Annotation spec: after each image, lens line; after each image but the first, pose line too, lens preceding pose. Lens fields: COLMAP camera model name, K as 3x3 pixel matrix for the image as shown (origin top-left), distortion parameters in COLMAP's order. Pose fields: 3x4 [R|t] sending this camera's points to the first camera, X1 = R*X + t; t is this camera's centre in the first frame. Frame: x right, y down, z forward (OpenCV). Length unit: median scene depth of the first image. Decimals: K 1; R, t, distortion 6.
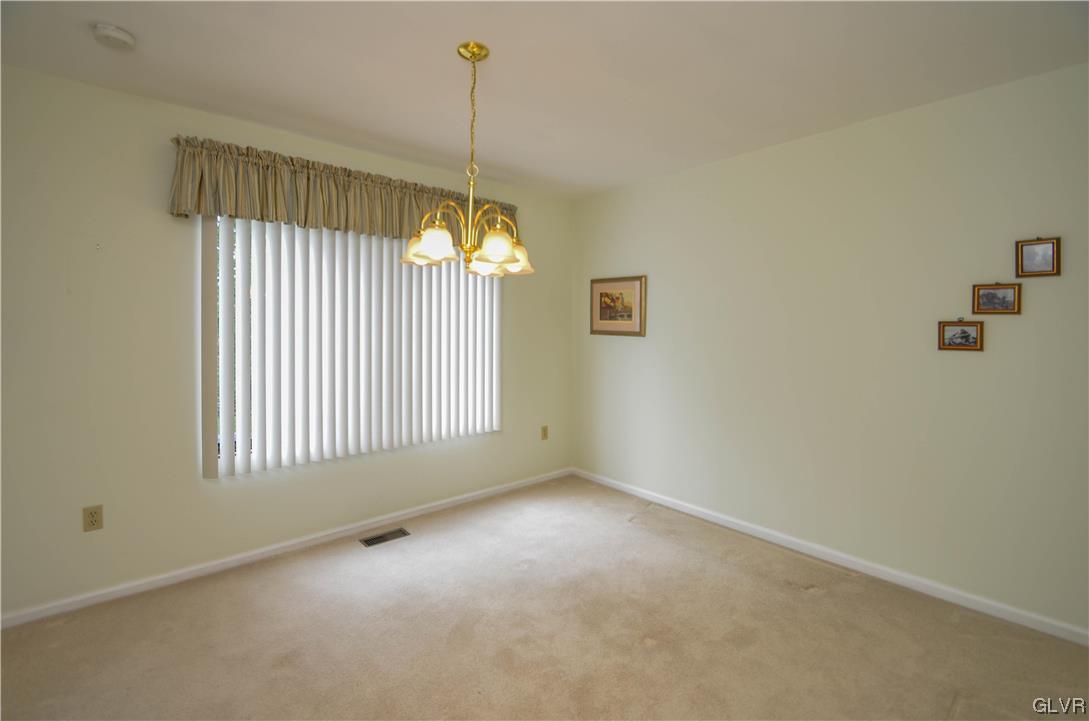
lens RADIAL K [[491.4, 0, 541.3], [0, 491.4, 333.0], [0, 0, 1]] dist [0.007340, -0.004369]
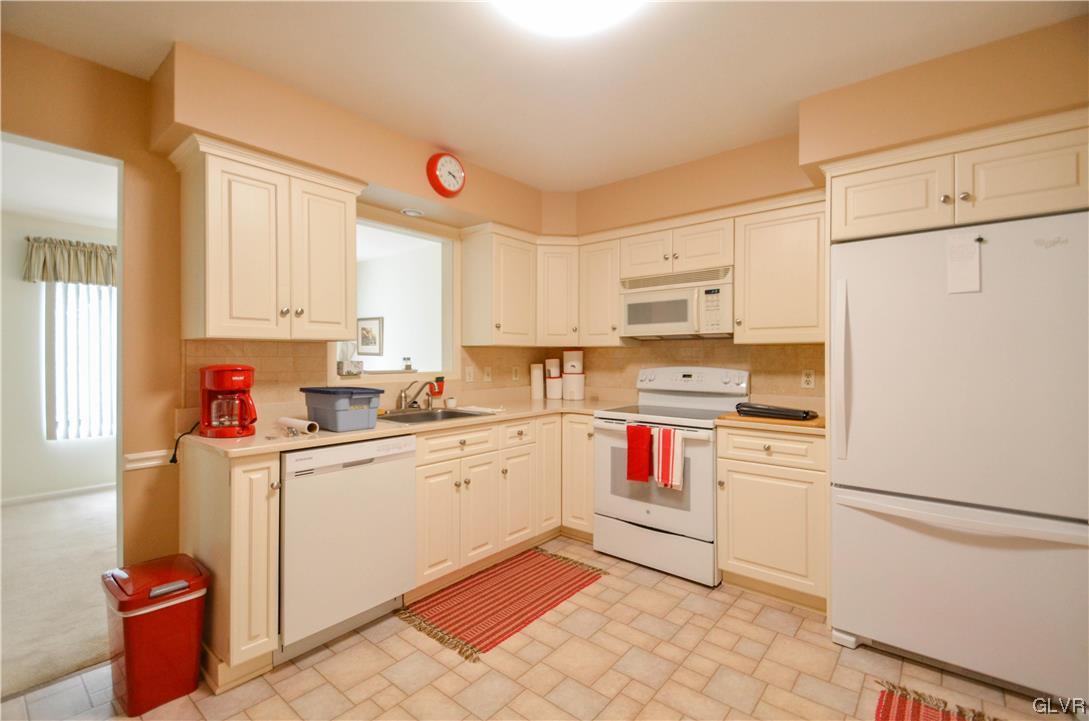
lens RADIAL K [[491.4, 0, 543.3], [0, 491.4, 359.8], [0, 0, 1]] dist [0.007340, -0.004369]
pose [[0.981962, -0.008302, 0.188895, 0.610243], [0.009799, 0.999928, -0.006989, 0.050707], [-0.188824, 0.008713, 0.981972, -0.895335]]
